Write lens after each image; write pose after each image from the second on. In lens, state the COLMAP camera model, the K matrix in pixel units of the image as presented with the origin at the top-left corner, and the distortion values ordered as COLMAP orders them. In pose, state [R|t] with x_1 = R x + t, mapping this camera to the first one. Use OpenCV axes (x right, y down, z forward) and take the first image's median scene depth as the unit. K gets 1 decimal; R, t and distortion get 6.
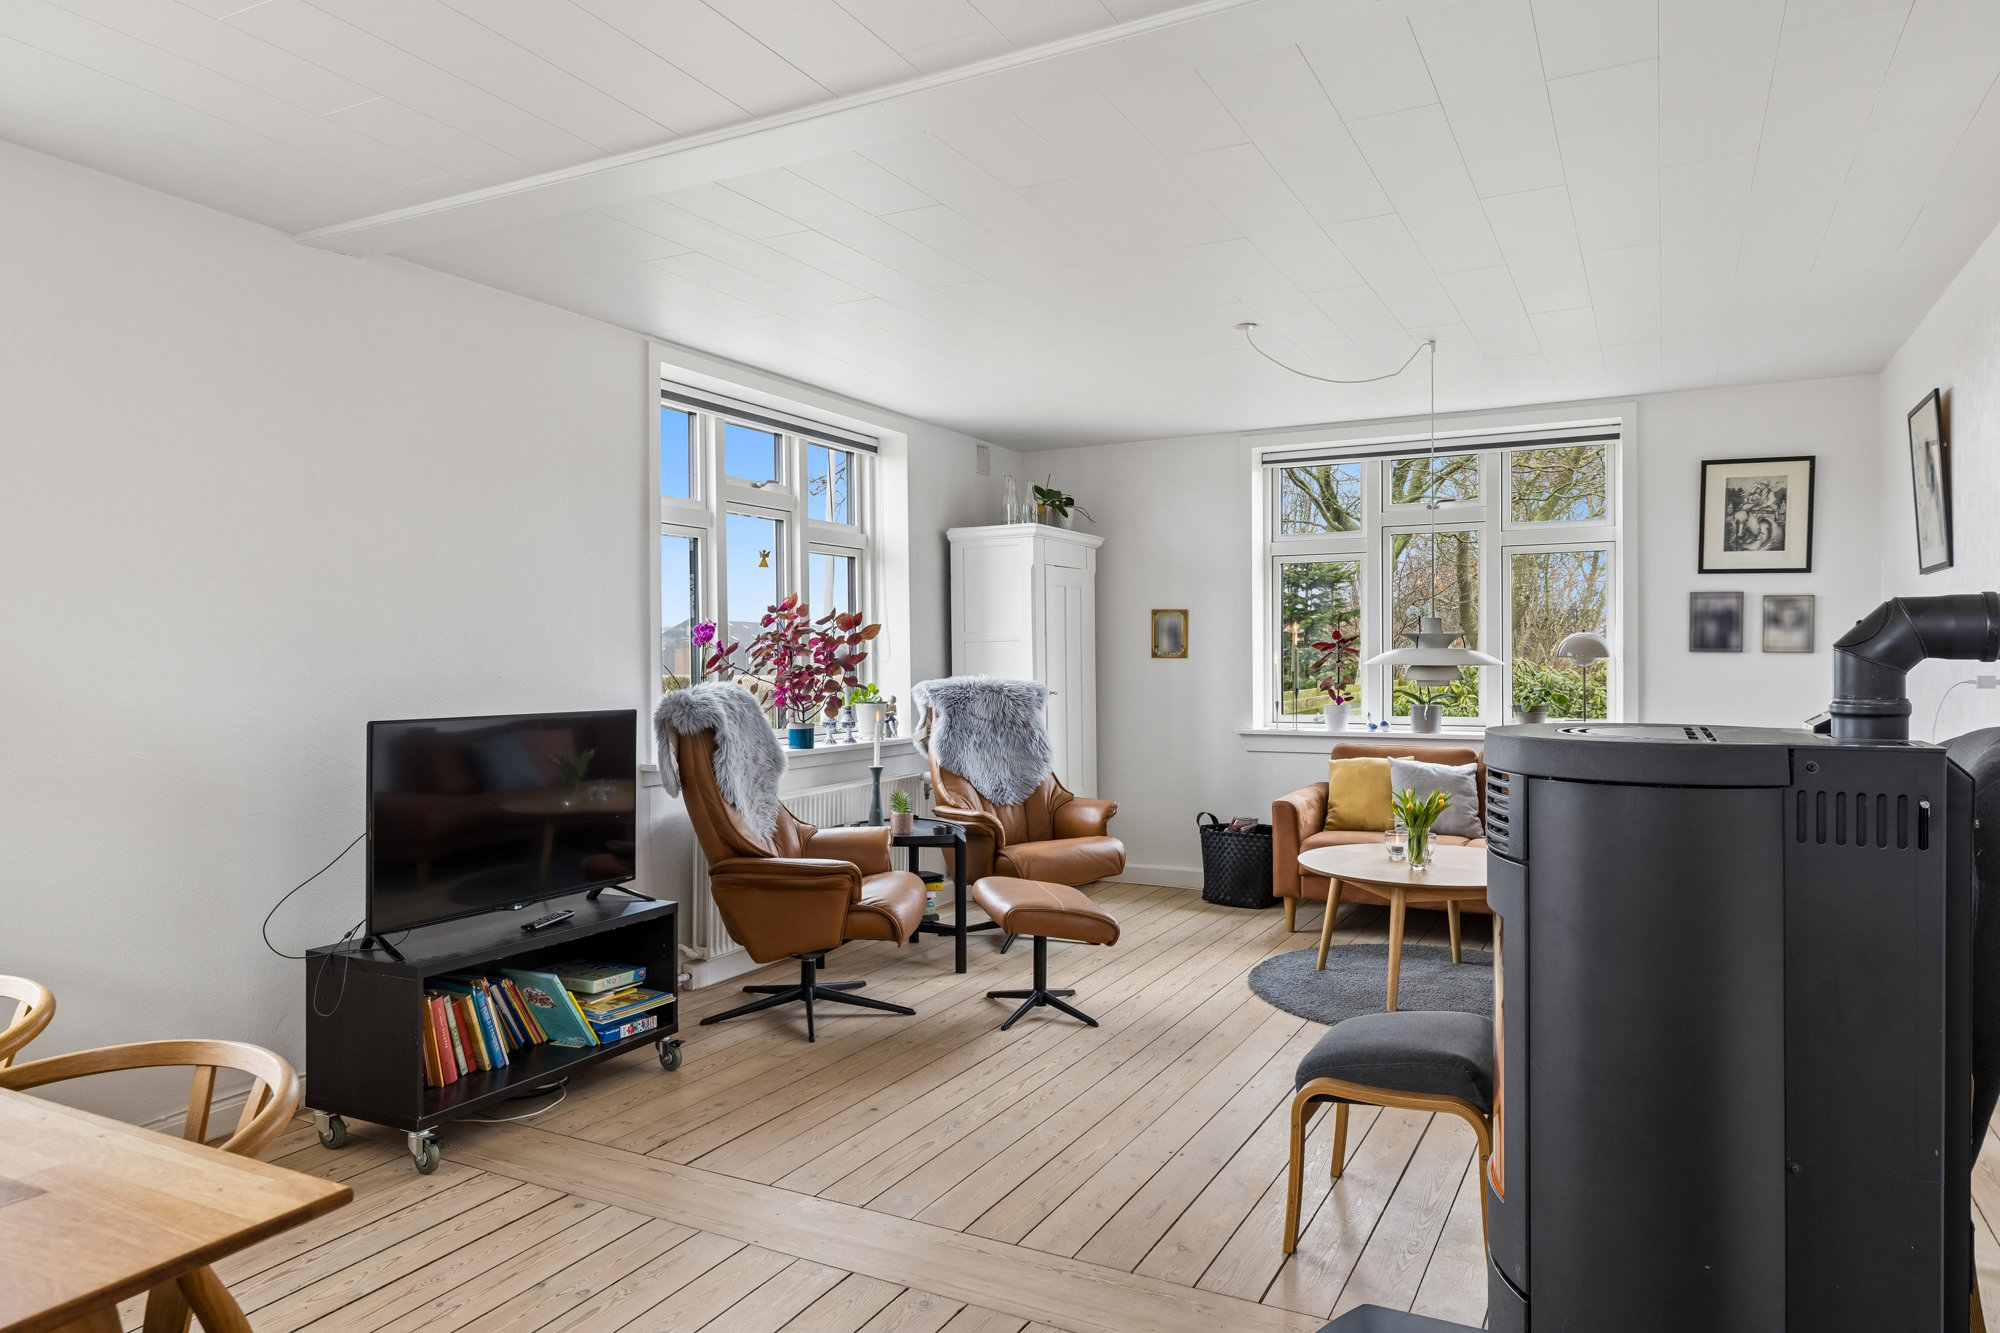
lens RADIAL K [[1332.7, 0, 994.9], [0, 1332.7, 666.6], [0, 0, 1]] dist [0.001857, 0.000804]
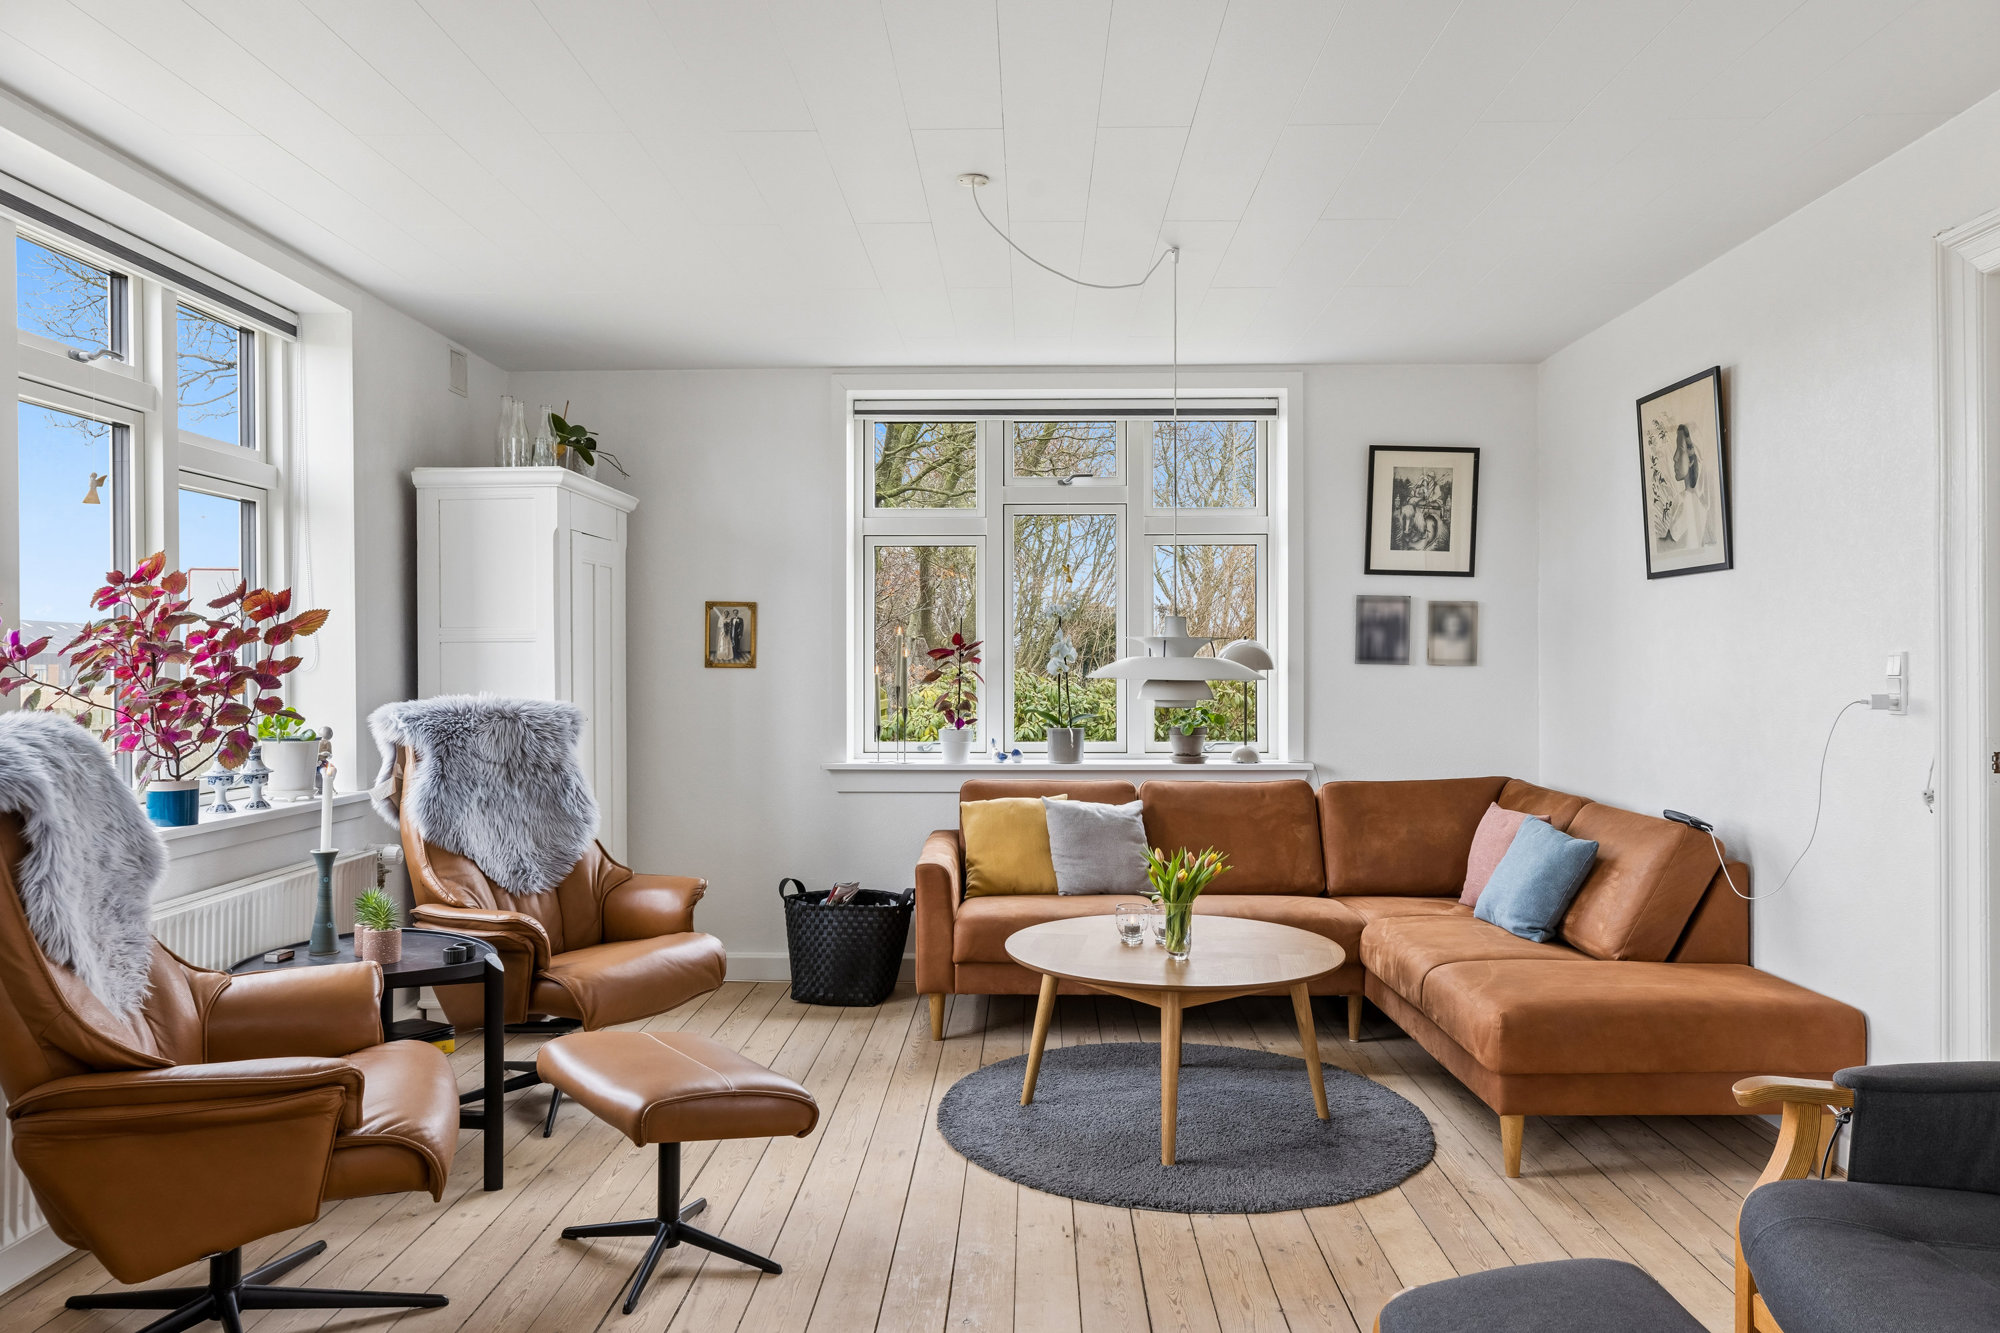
lens RADIAL K [[1381.8, 0, 1005.6], [0, 1381.8, 666.7], [0, 0, 1]] dist [-0.000395, 0.005504]
pose [[0.891347, 0.004861, 0.453296, -0.093278], [-0.001787, 0.999972, -0.007210, -0.002233], [-0.453318, 0.005616, 0.891331, 0.302796]]
